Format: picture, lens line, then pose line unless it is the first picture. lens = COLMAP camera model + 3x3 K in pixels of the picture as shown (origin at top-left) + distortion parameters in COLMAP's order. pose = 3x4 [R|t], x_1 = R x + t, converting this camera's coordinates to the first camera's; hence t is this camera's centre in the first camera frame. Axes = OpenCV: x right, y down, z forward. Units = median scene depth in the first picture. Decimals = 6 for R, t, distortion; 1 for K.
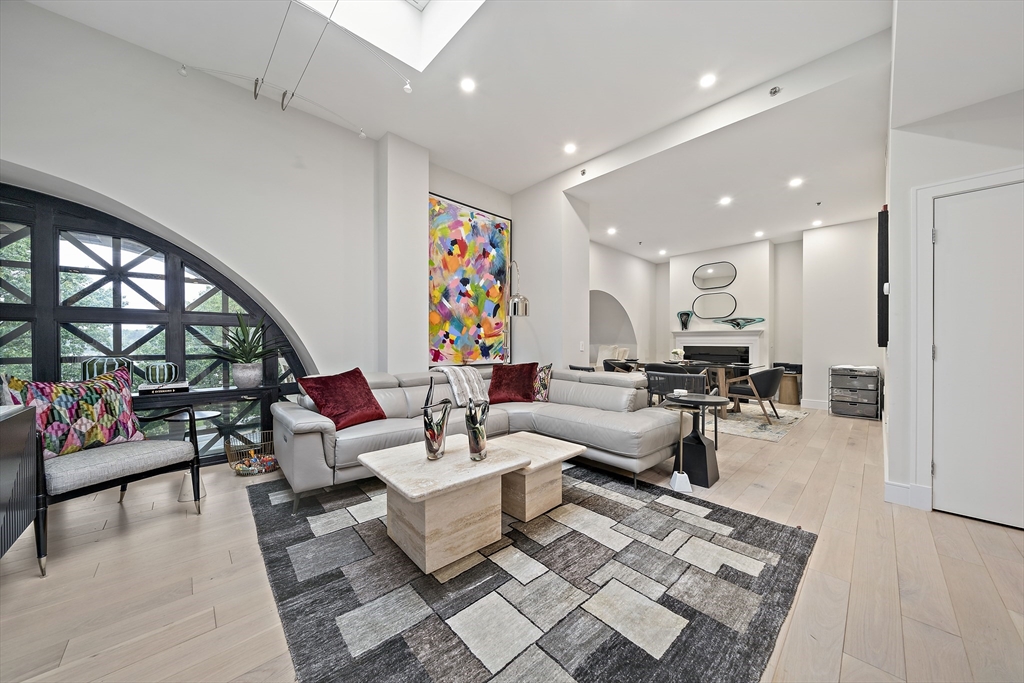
lens RADIAL K [[347.7, 0, 518.7], [0, 347.7, 344.2], [0, 0, 1]] dist [-0.001316, -0.000087]
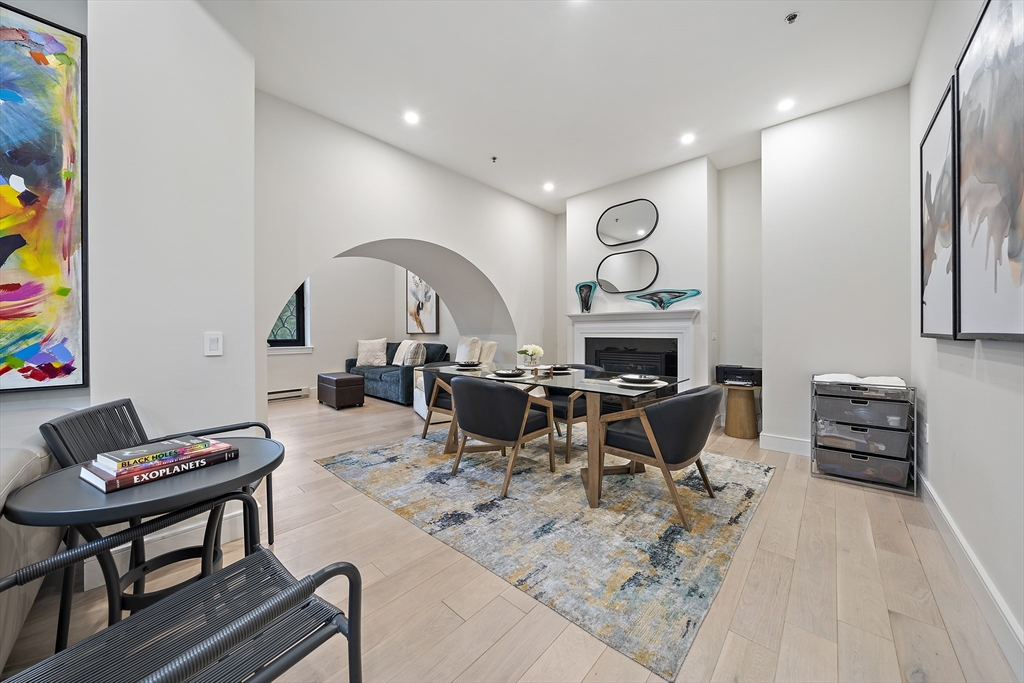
lens RADIAL K [[356.8, 0, 516.3], [0, 356.8, 333.3], [0, 0, 1]] dist [-0.000960, -0.000067]
pose [[0.997210, -0.005719, 0.074434, 0.502196], [0.005865, 0.999981, -0.001743, -0.003122], [-0.074423, 0.002175, 0.997224, 0.603735]]
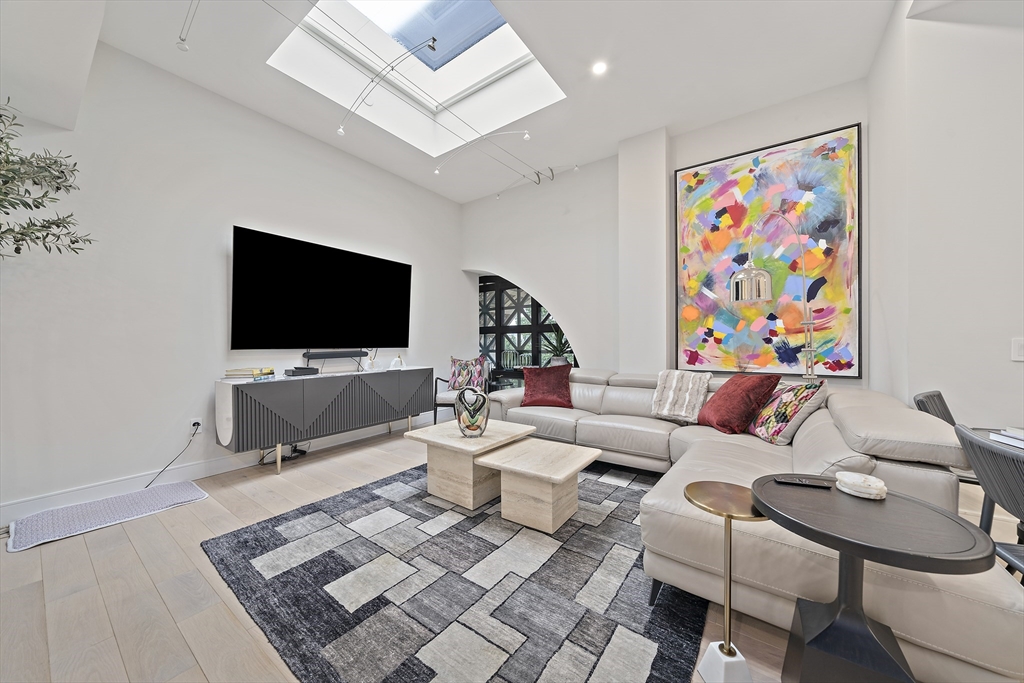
lens RADIAL K [[354.4, 0, 515.7], [0, 354.4, 343.8], [0, 0, 1]] dist [-0.001416, -0.000064]
pose [[0.190796, 0.001635, -0.981628, 0.481220], [0.003235, 0.999992, 0.002295, -0.003556], [0.981624, -0.003613, 0.190789, 0.380112]]
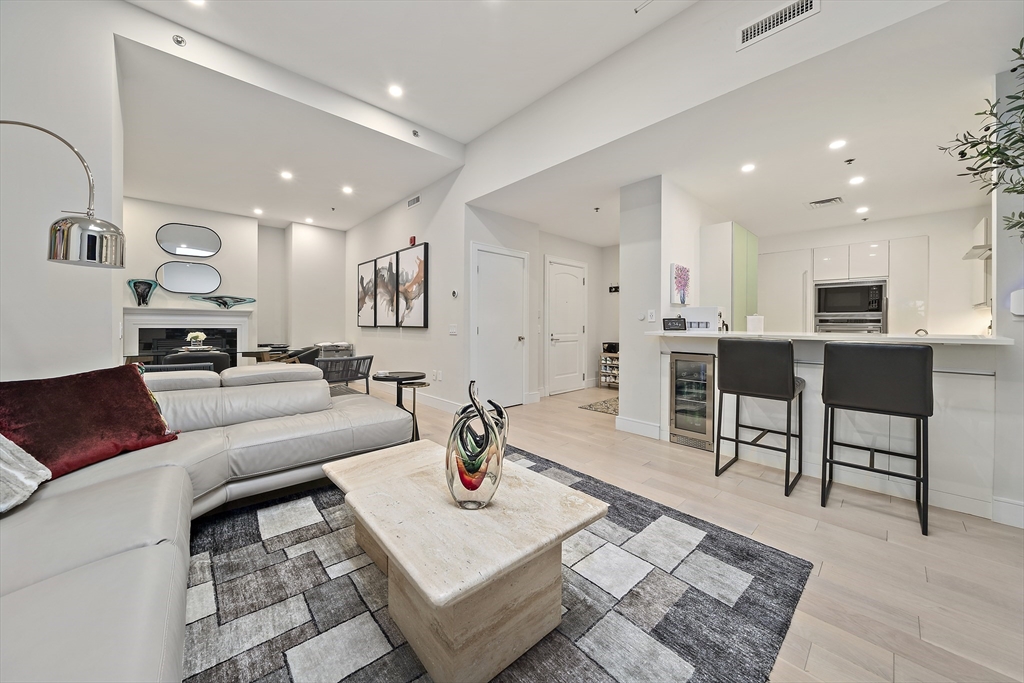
lens RADIAL K [[359.6, 0, 501.9], [0, 359.6, 326.5], [0, 0, 1]] dist [-0.000339, -0.000027]
pose [[0.041185, -0.004501, 0.999141, -0.378804], [-0.001143, 0.999989, 0.004552, -0.004295], [-0.999151, -0.001329, 0.041179, 0.384802]]
